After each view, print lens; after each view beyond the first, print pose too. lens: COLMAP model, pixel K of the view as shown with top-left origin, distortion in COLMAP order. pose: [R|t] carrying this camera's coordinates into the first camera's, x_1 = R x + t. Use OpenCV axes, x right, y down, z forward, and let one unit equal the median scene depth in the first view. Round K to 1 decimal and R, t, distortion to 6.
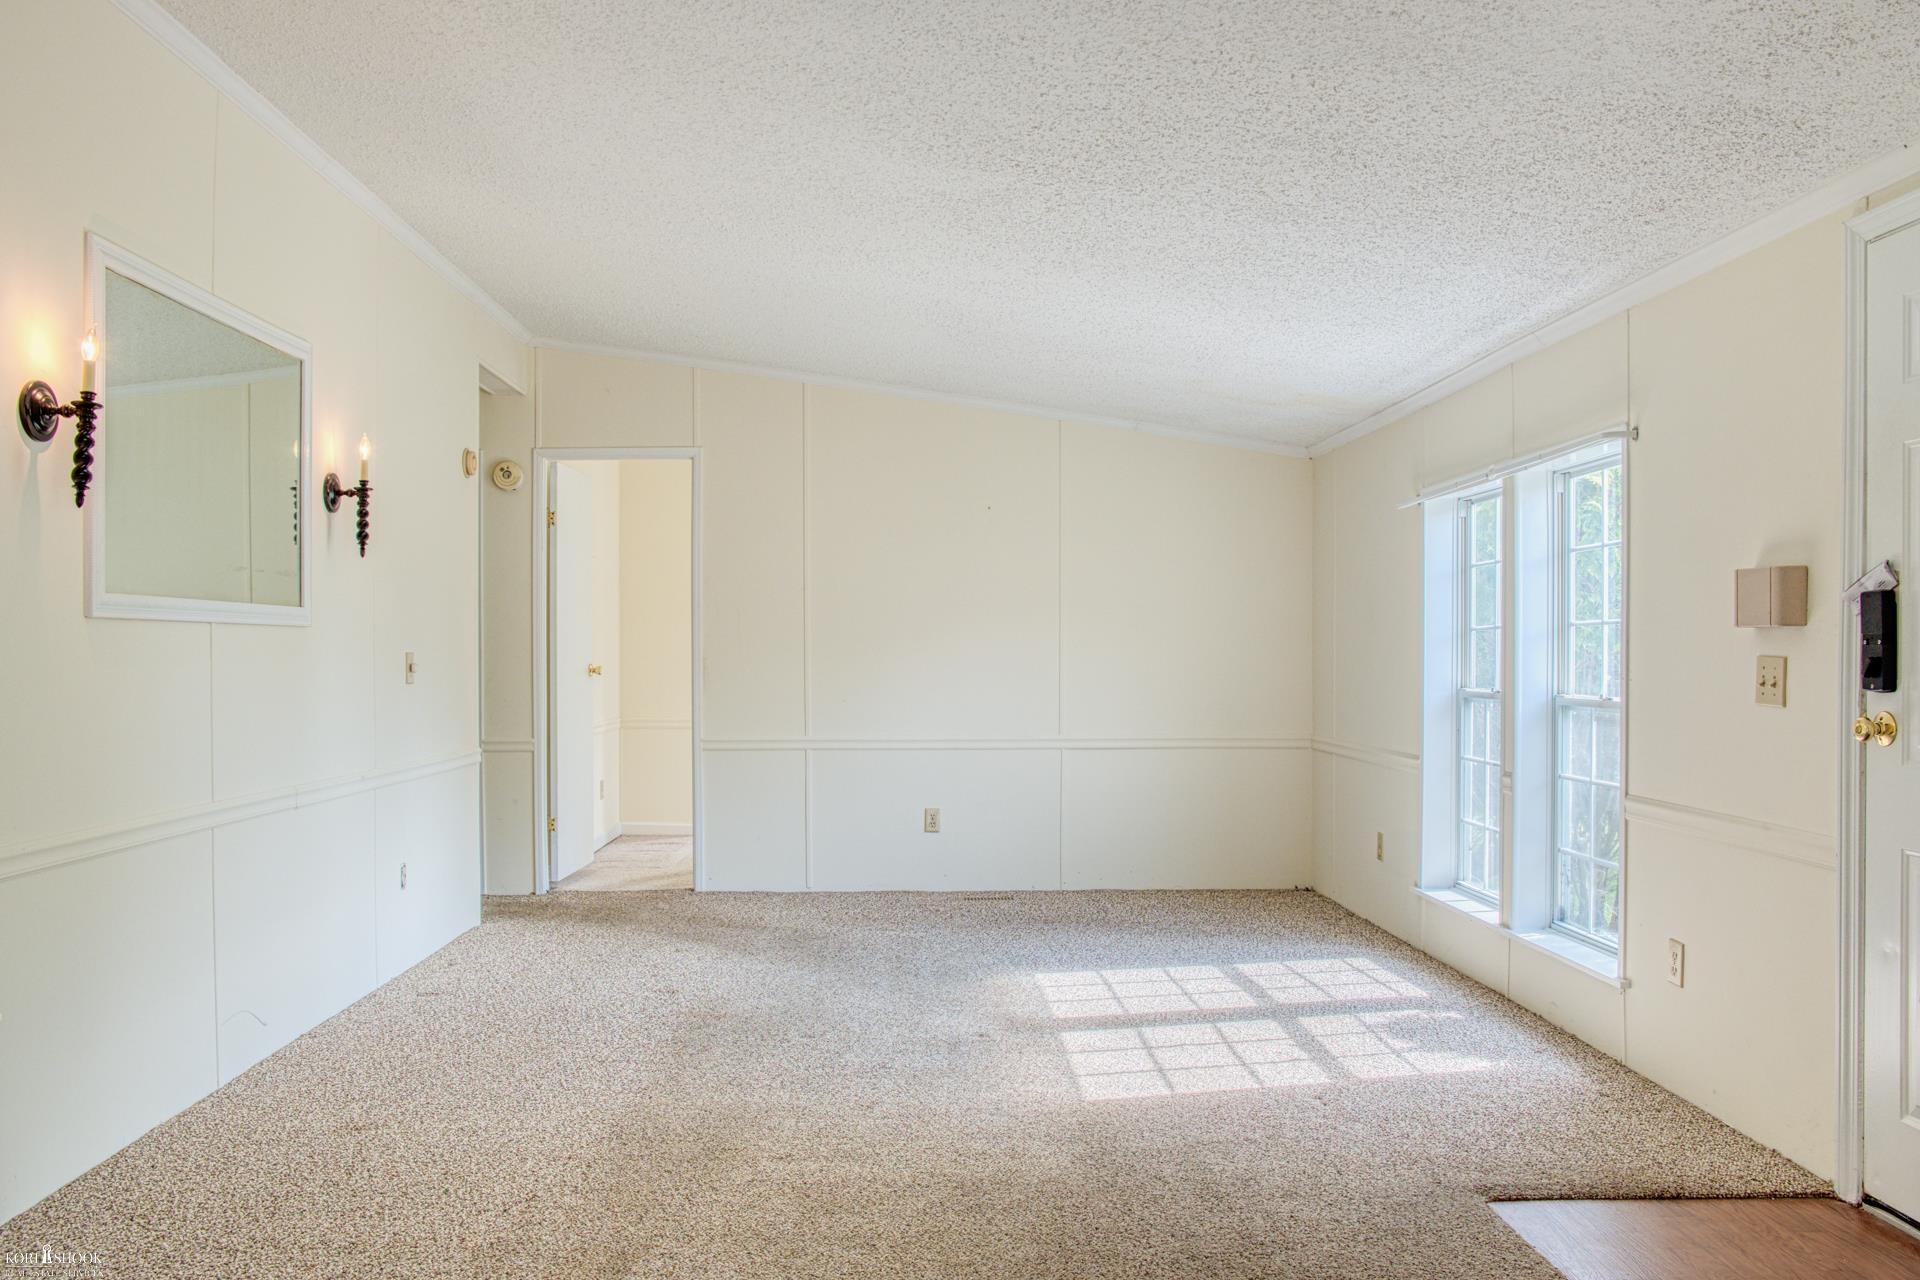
lens RADIAL K [[1460.7, 0, 954.7], [0, 1460.7, 671.4], [0, 0, 1]] dist [-0.131254, 0.116656]
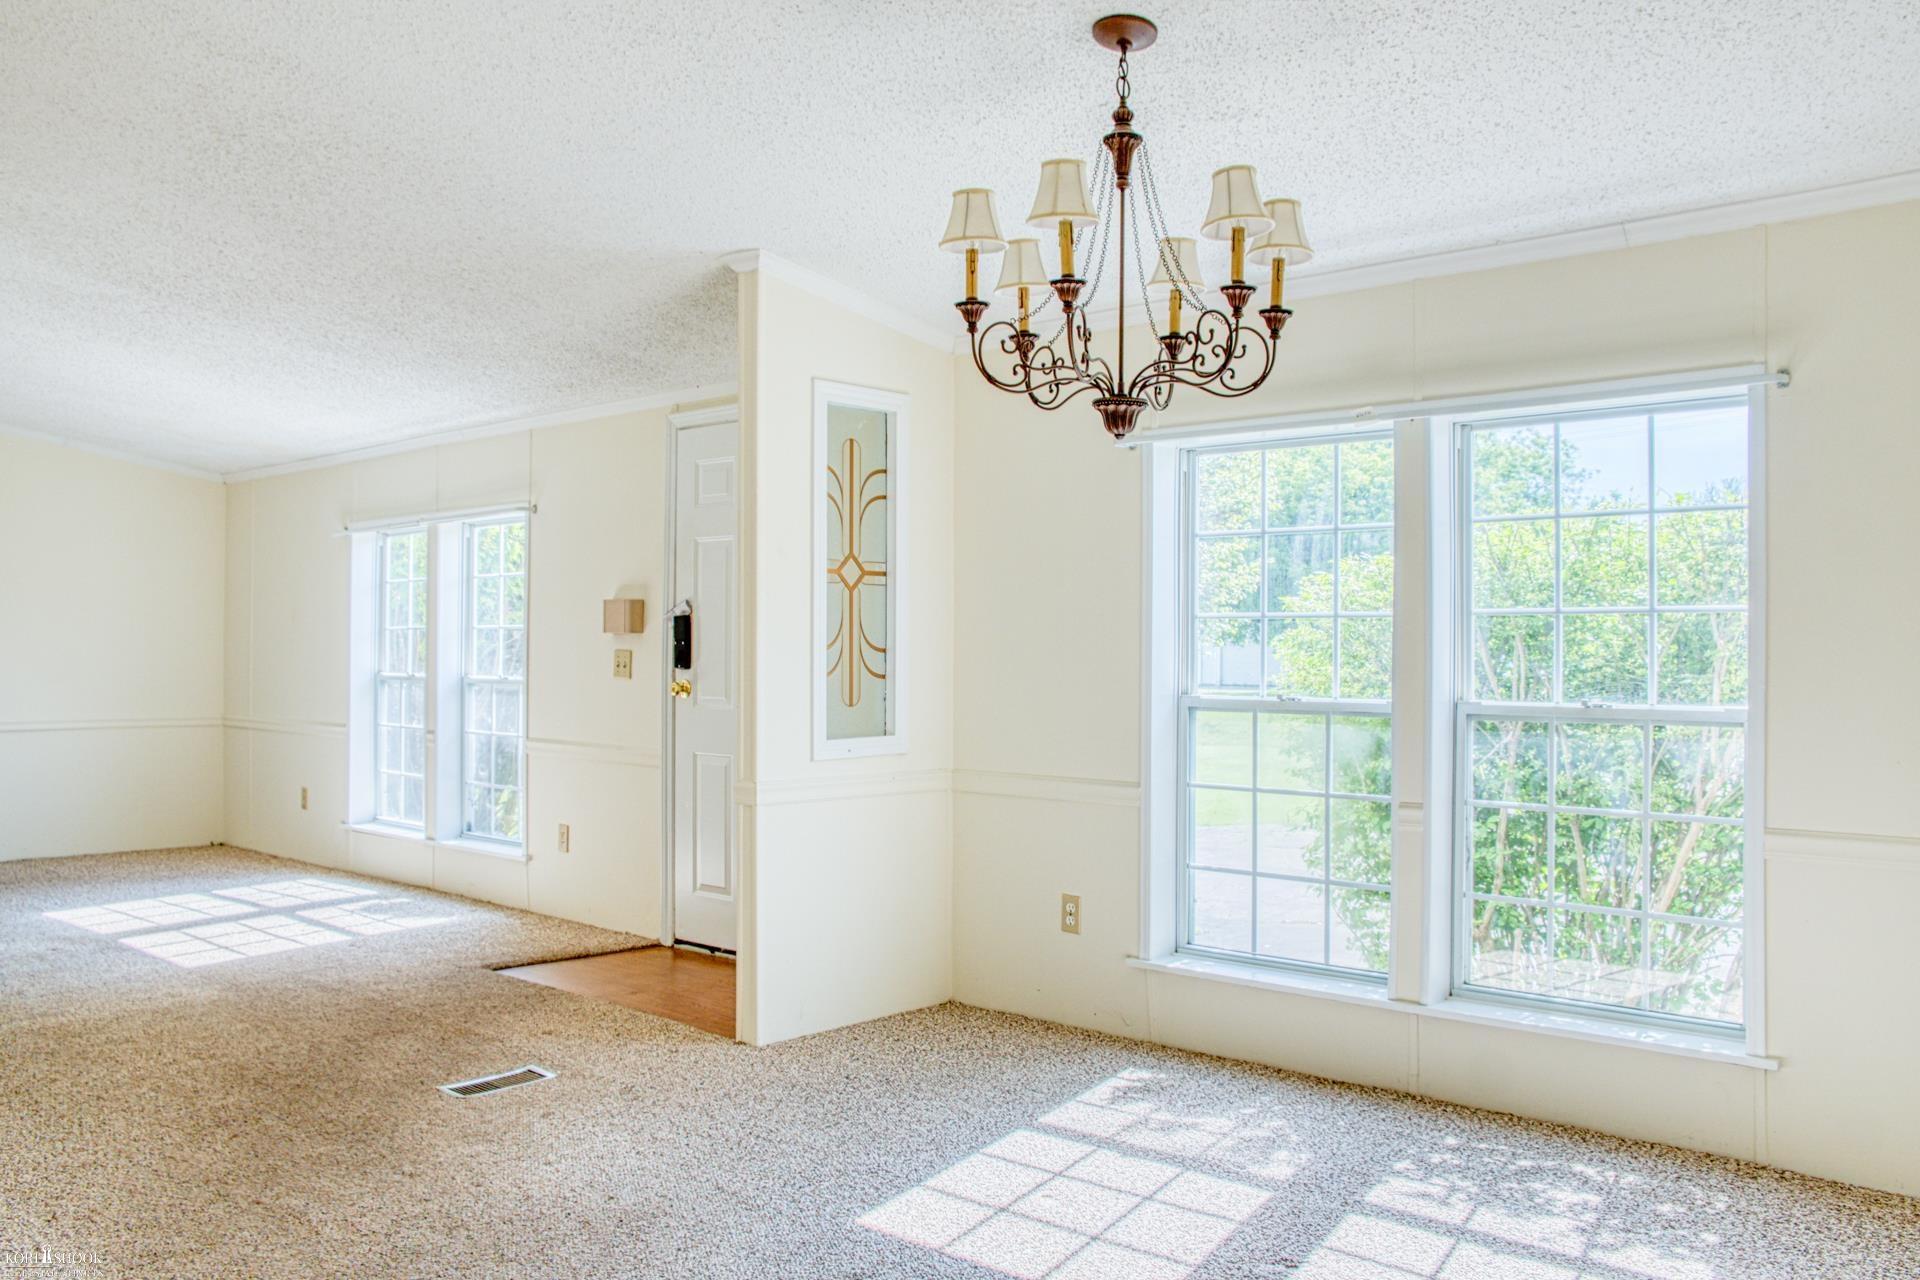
lens RADIAL K [[1523.4, 0, 960.0], [0, 1523.4, 640.0], [0, 0, 1]] dist [0.054150, 0.000211]
pose [[0.672823, 0.011866, 0.739708, -0.394351], [0.001552, 0.999847, -0.017451, 0.007770], [-0.739802, 0.012889, 0.672702, -0.422828]]
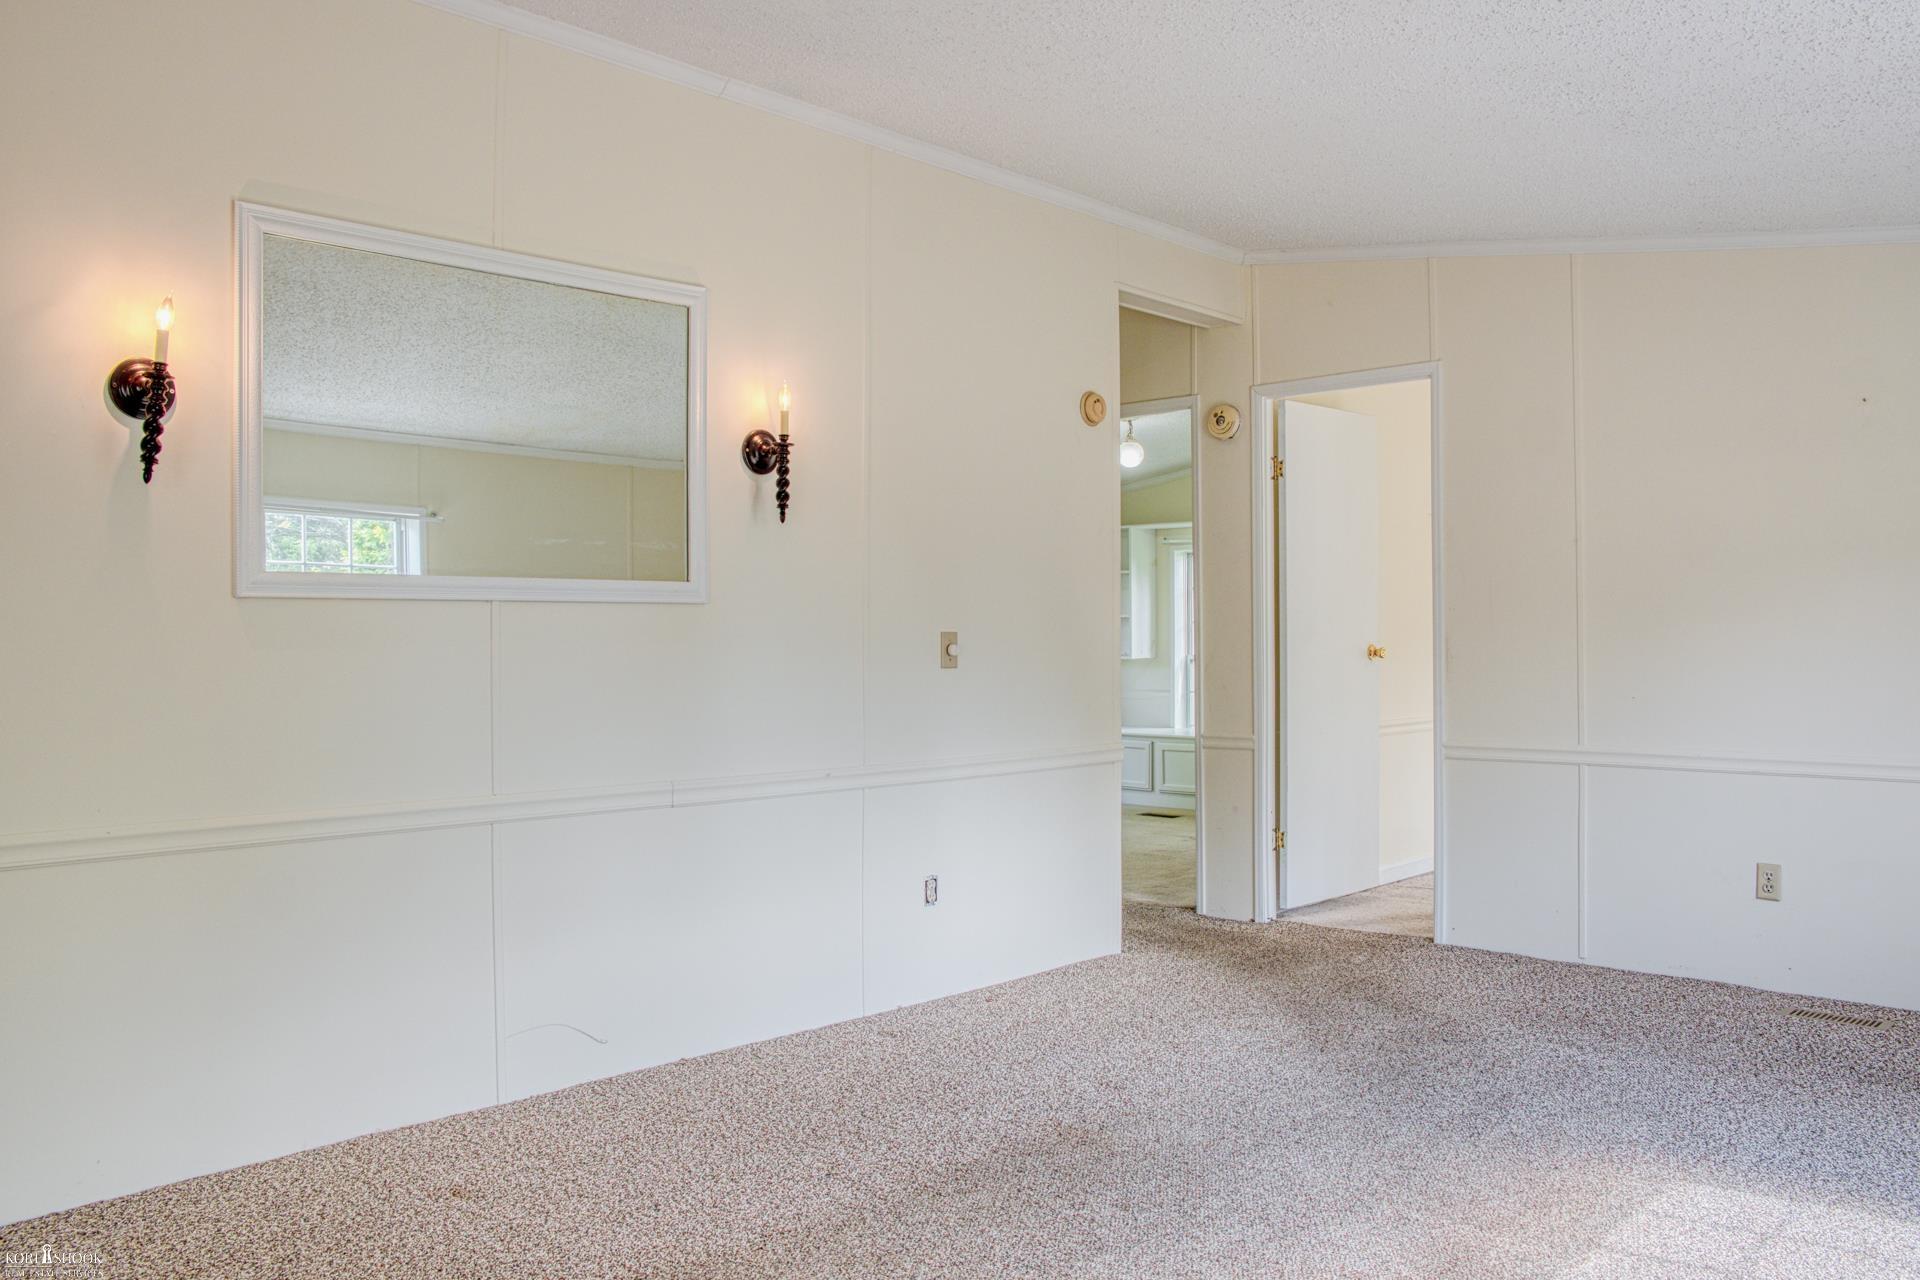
lens RADIAL K [[1478.6, 0, 952.7], [0, 1478.6, 643.7], [0, 0, 1]] dist [-0.115775, 0.108114]
pose [[0.705206, -0.001578, -0.709001, 0.319797], [-0.002704, 0.999984, -0.004916, -0.002082], [0.708997, 0.005384, 0.705190, 0.479585]]
